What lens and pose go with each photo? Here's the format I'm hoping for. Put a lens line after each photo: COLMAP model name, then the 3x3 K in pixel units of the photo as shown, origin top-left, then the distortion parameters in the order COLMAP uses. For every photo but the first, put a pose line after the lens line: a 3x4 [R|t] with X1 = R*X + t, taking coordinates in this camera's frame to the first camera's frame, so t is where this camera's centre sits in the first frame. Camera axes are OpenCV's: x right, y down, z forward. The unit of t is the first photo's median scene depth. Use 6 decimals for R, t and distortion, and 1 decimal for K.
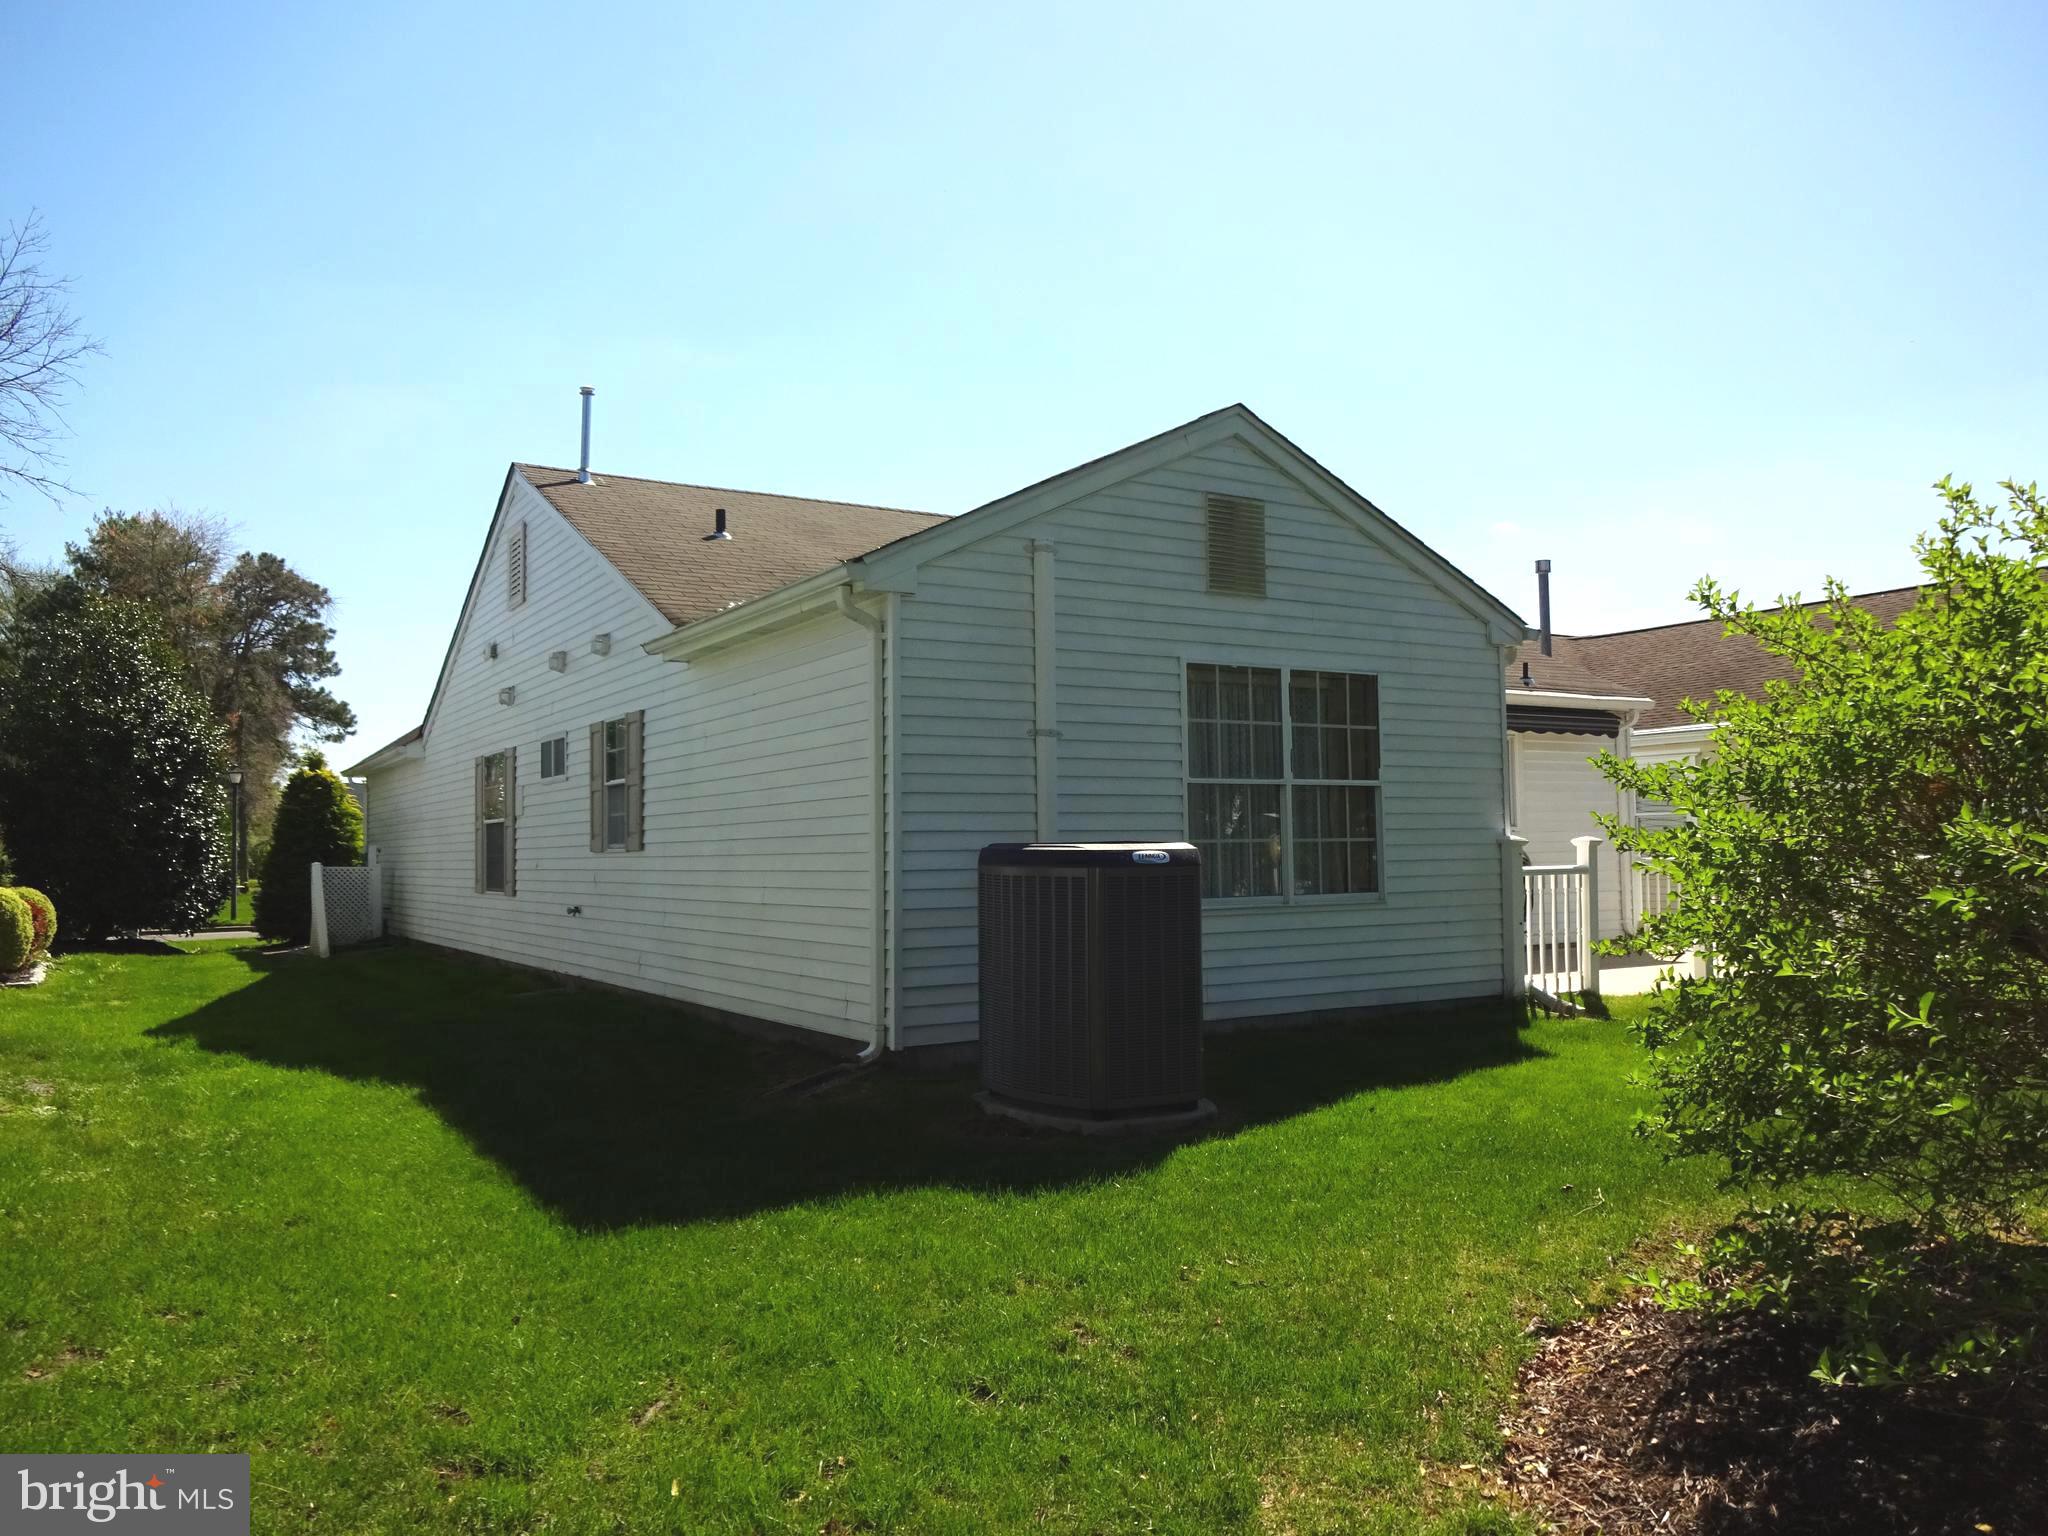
lens RADIAL K [[1527.4, 0, 1032.3], [0, 1527.4, 784.2], [0, 0, 1]] dist [-0.014768, 0.009139]
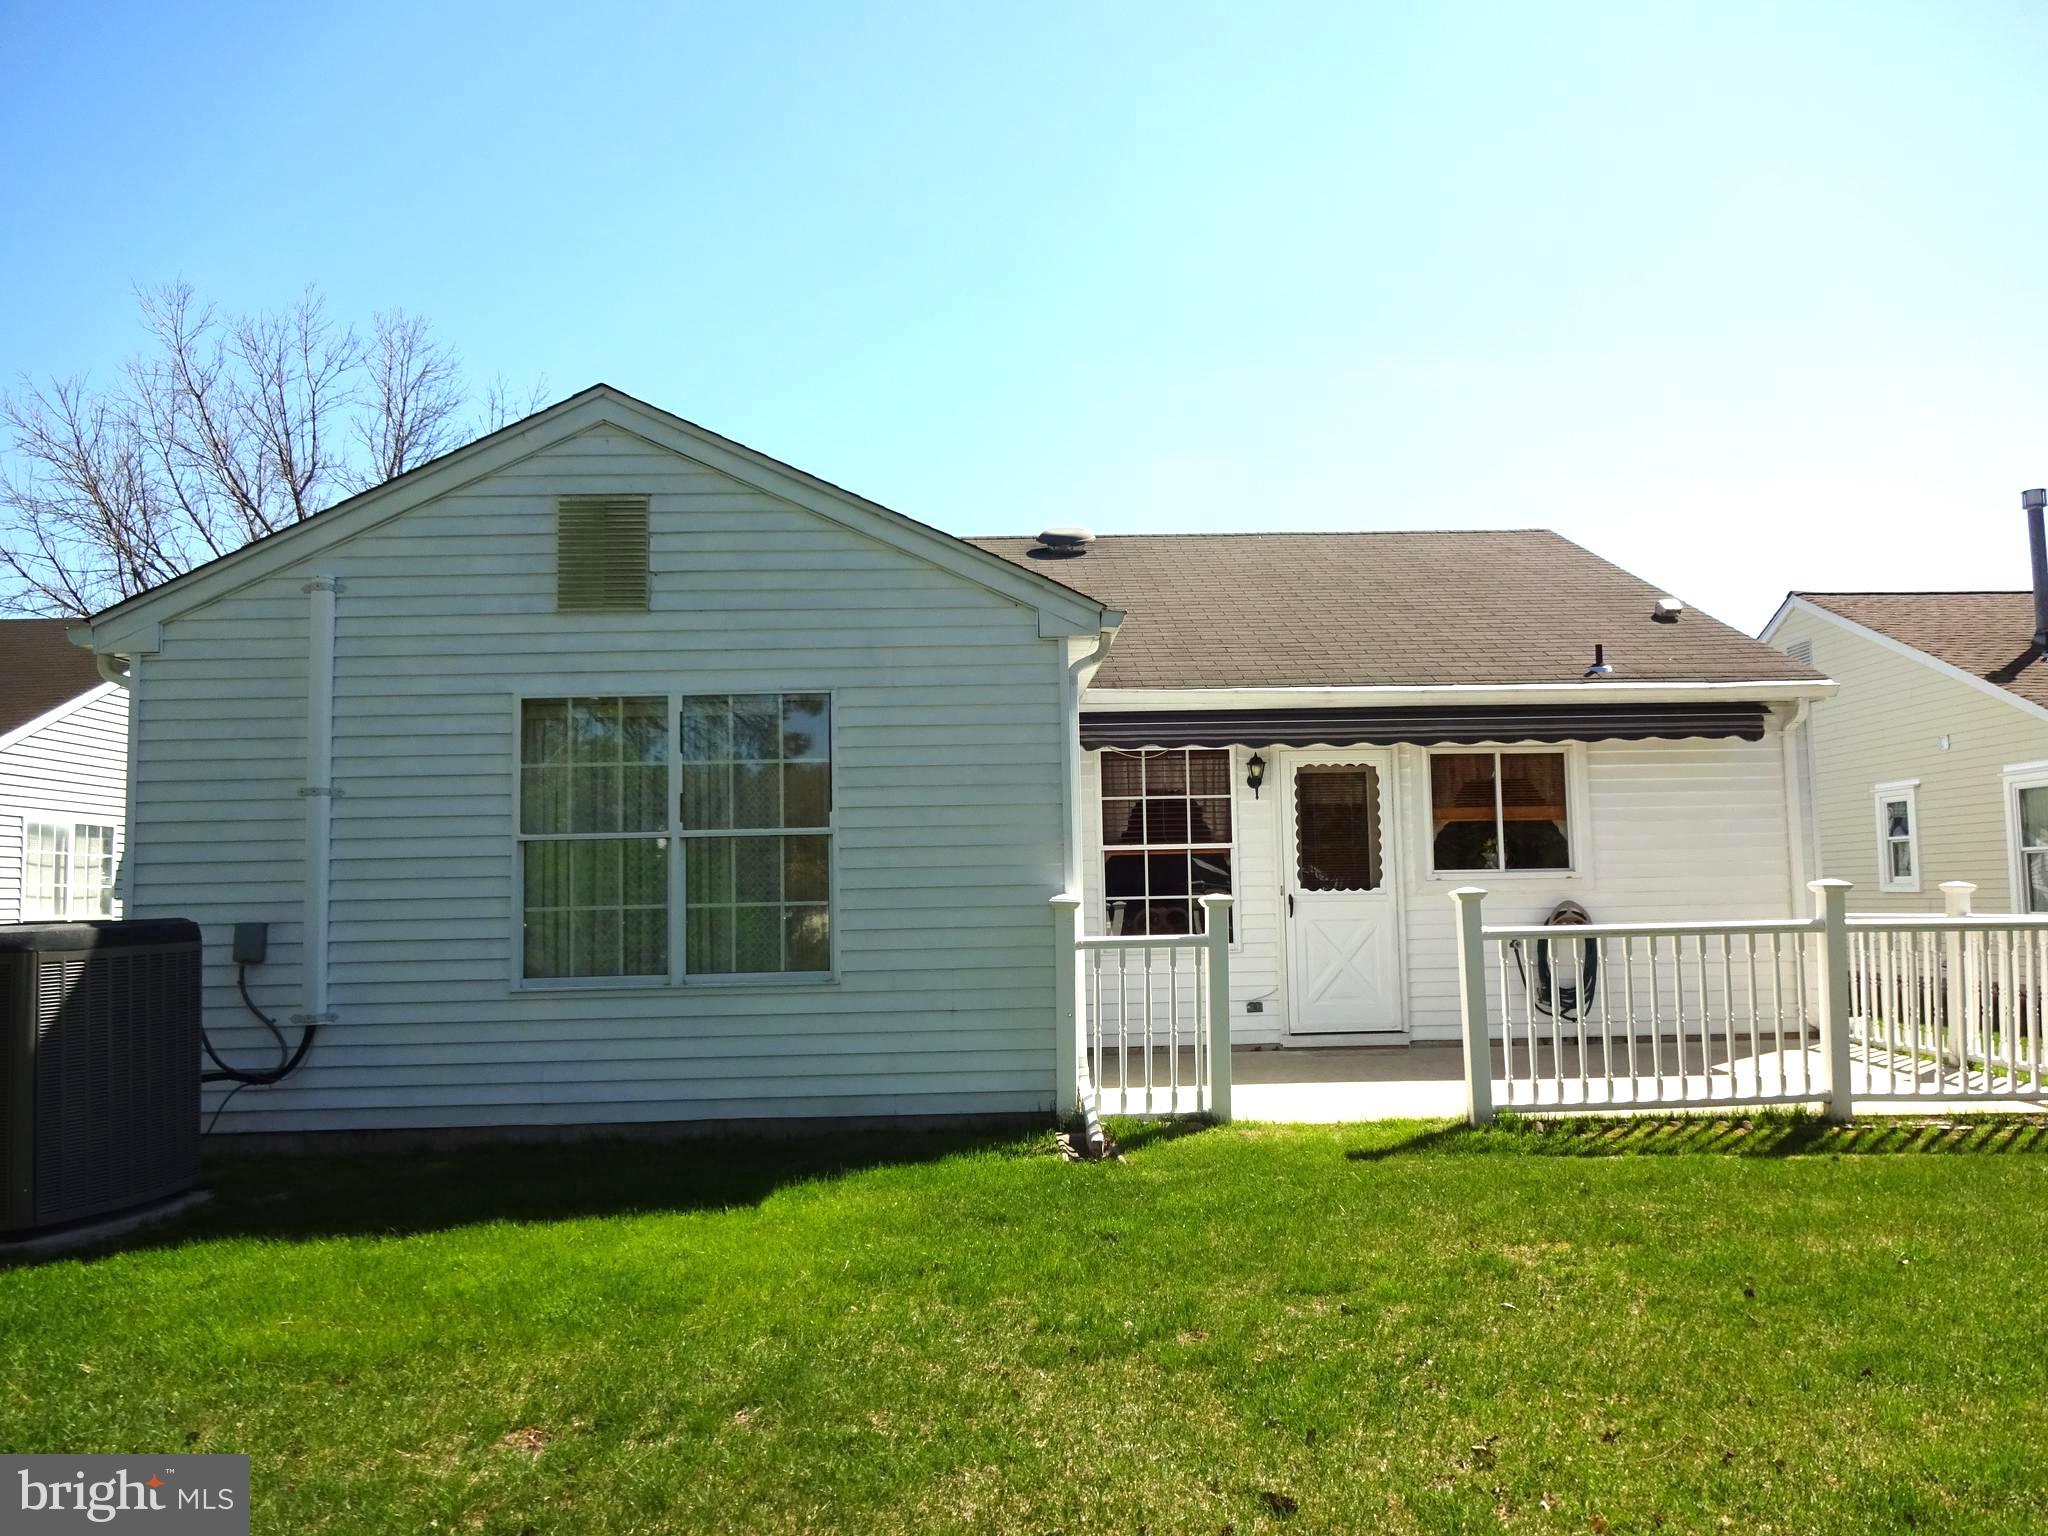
lens RADIAL K [[1527.4, 0, 1032.3], [0, 1527.4, 784.2], [0, 0, 1]] dist [-0.014768, 0.009139]
pose [[0.869871, -0.047013, -0.491034, 0.733313], [0.033042, 0.998766, -0.037090, 0.008318], [0.492171, 0.016039, 0.870351, 0.388364]]
